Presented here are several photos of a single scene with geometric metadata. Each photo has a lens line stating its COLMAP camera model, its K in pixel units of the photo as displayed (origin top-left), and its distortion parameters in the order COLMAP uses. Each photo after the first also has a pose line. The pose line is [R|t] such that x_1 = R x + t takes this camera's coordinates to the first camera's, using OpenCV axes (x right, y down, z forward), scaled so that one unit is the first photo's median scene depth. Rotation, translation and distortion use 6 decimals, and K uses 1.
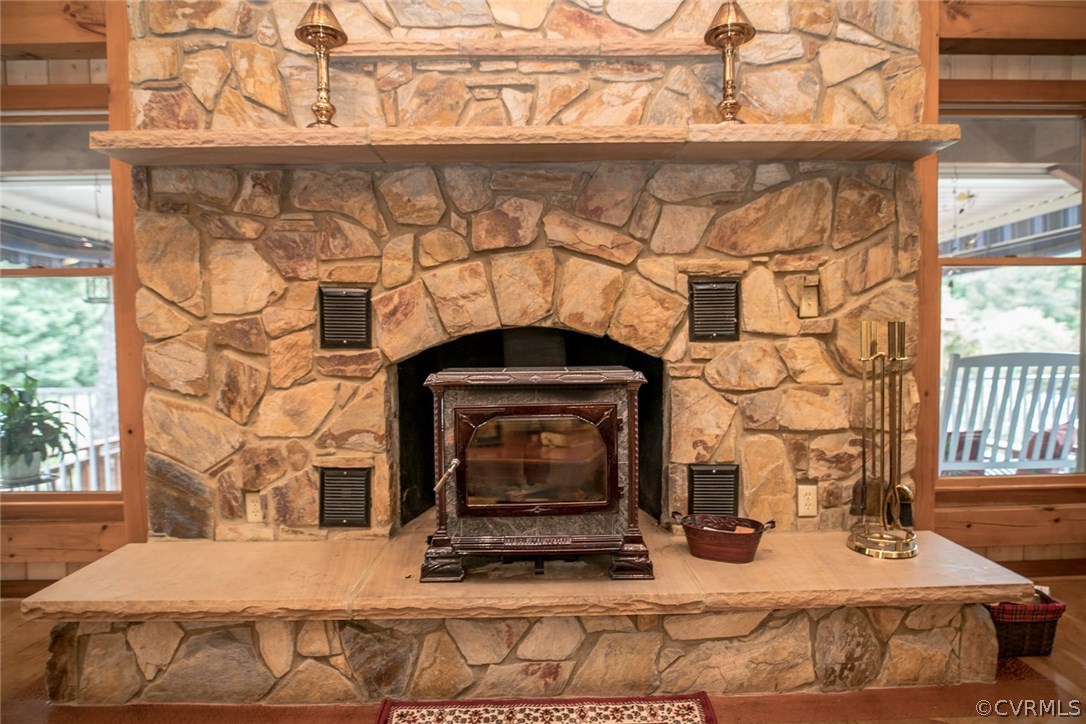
lens RADIAL K [[625.0, 0, 544.7], [0, 625.0, 360.9], [0, 0, 1]] dist [-0.019904, -0.001156]
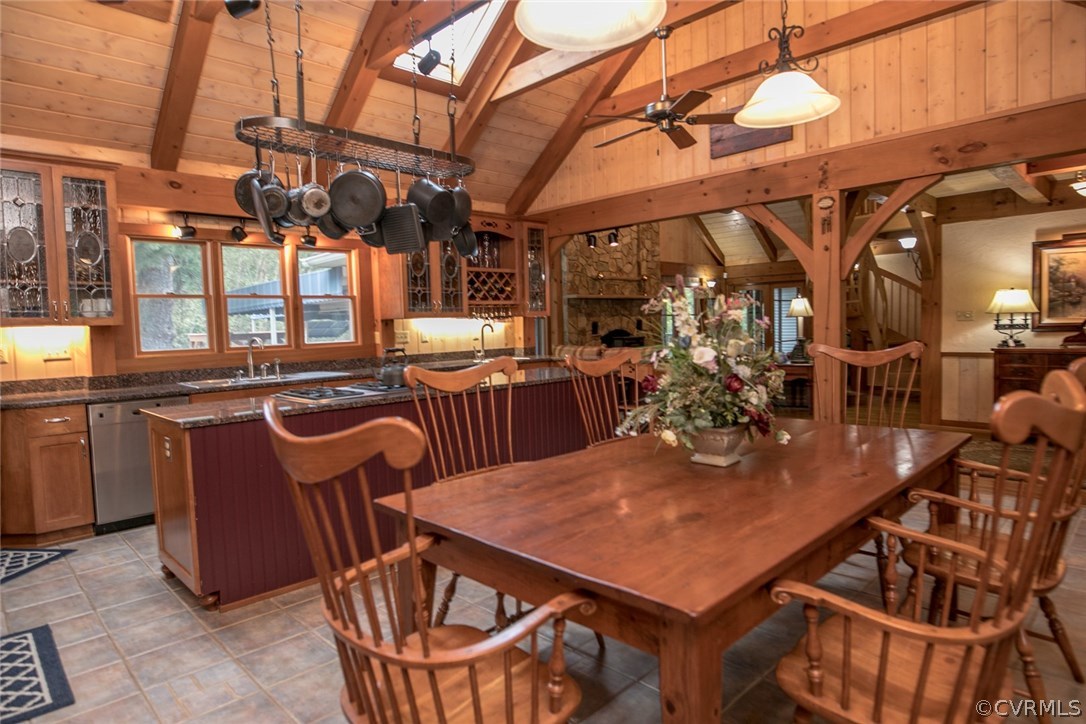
lens RADIAL K [[625.0, 0, 544.7], [0, 625.0, 360.9], [0, 0, 1]] dist [-0.019904, -0.001156]
pose [[0.725432, -0.050150, 0.686464, -4.190917], [0.049406, 0.998563, 0.020740, 0.073087], [-0.686518, 0.018870, 0.726868, -2.460278]]
